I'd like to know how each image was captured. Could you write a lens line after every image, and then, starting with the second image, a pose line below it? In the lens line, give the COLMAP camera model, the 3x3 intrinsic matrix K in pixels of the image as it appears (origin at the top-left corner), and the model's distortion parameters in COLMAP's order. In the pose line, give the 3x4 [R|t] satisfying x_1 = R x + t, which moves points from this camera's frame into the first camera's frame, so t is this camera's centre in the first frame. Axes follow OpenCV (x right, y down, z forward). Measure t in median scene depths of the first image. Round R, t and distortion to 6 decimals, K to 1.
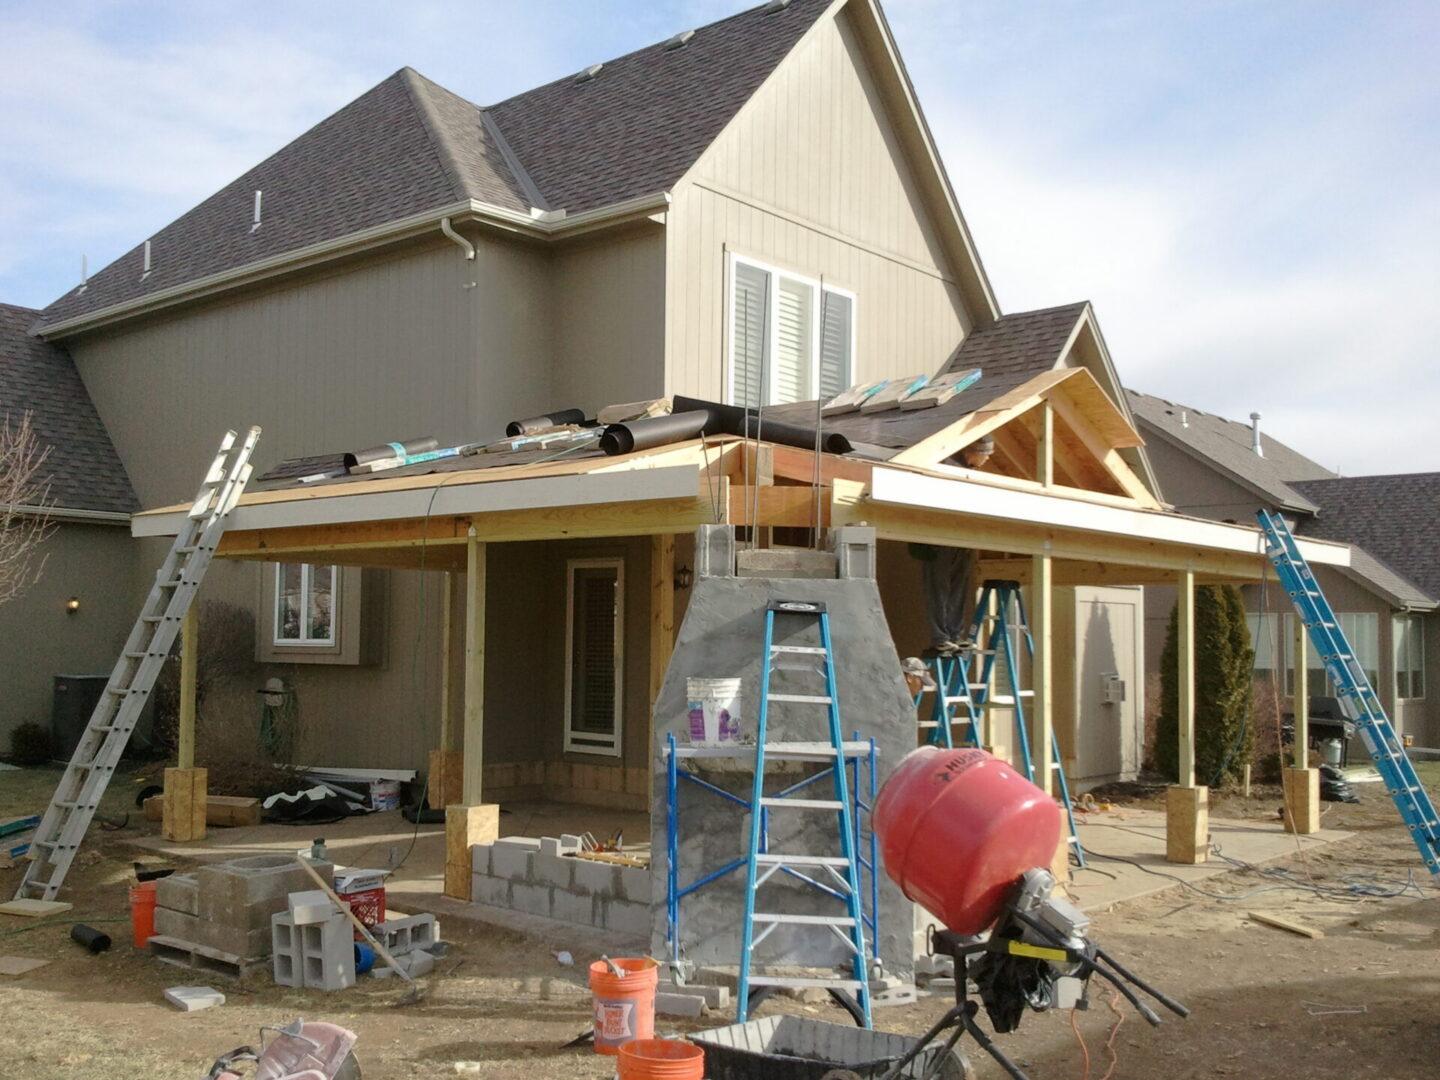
lens RADIAL K [[1421.1, 0, 725.4], [0, 1421.1, 554.6], [0, 0, 1]] dist [0.142482, -0.376117]
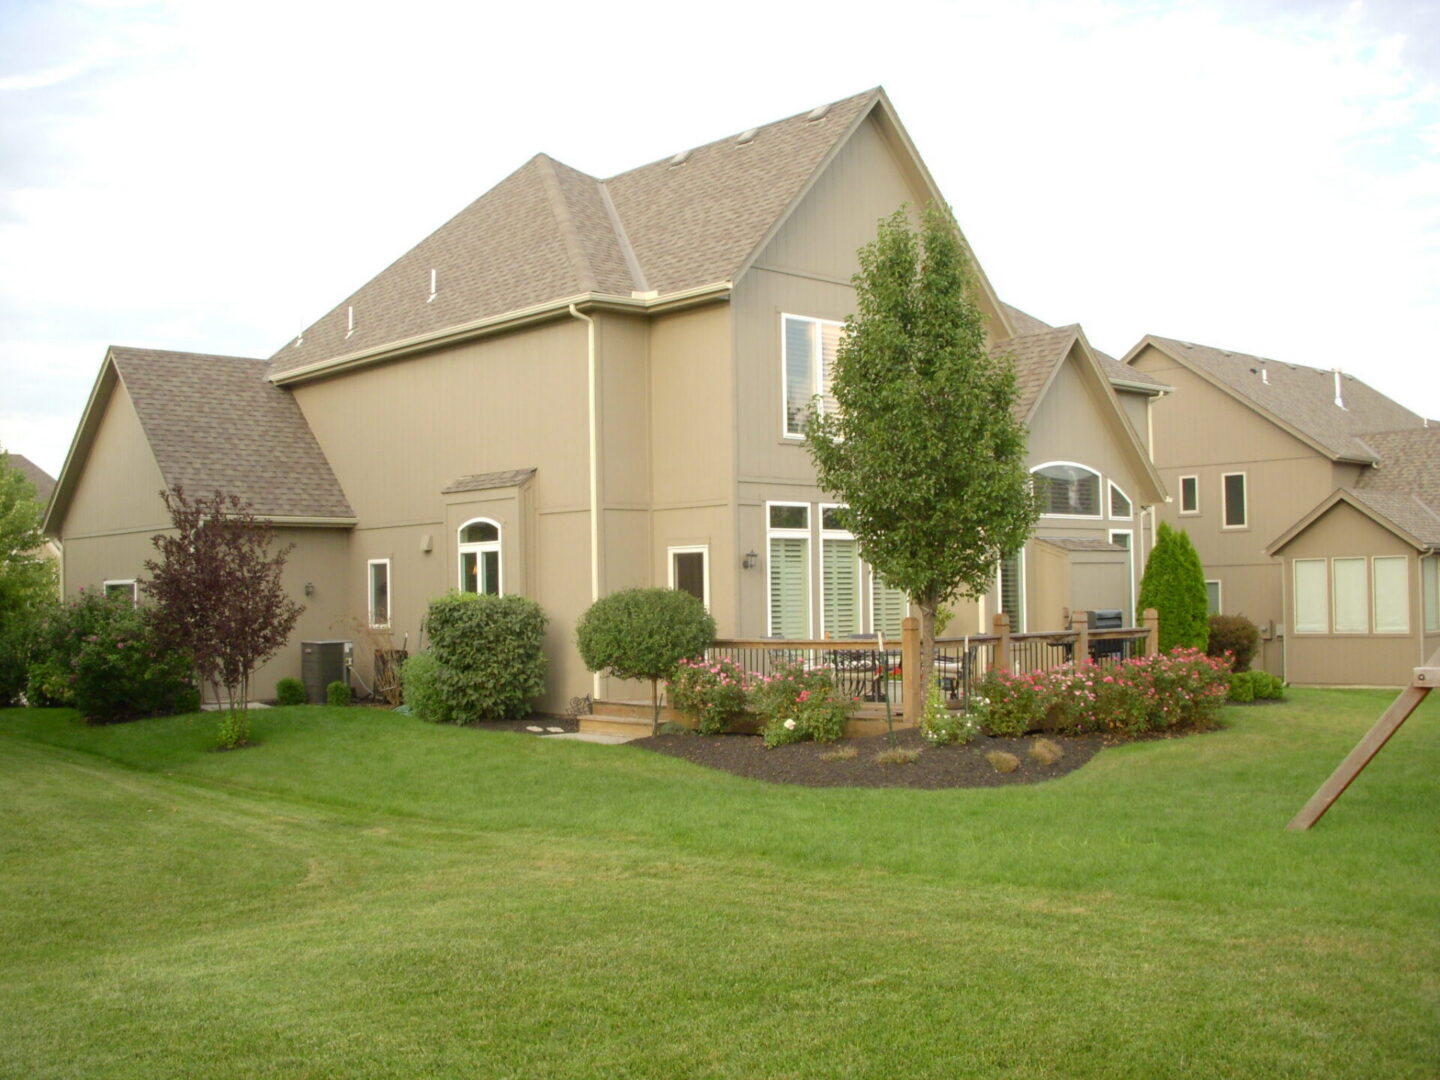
lens RADIAL K [[1632.2, 0, 720.0], [0, 1632.2, 540.0], [0, 0, 1]] dist [-0.276650, 0.003635]
pose [[0.992740, -0.035955, -0.114778, 0.090533], [0.038580, 0.999040, 0.020737, -0.026448], [0.113922, -0.025014, 0.993175, -0.416218]]
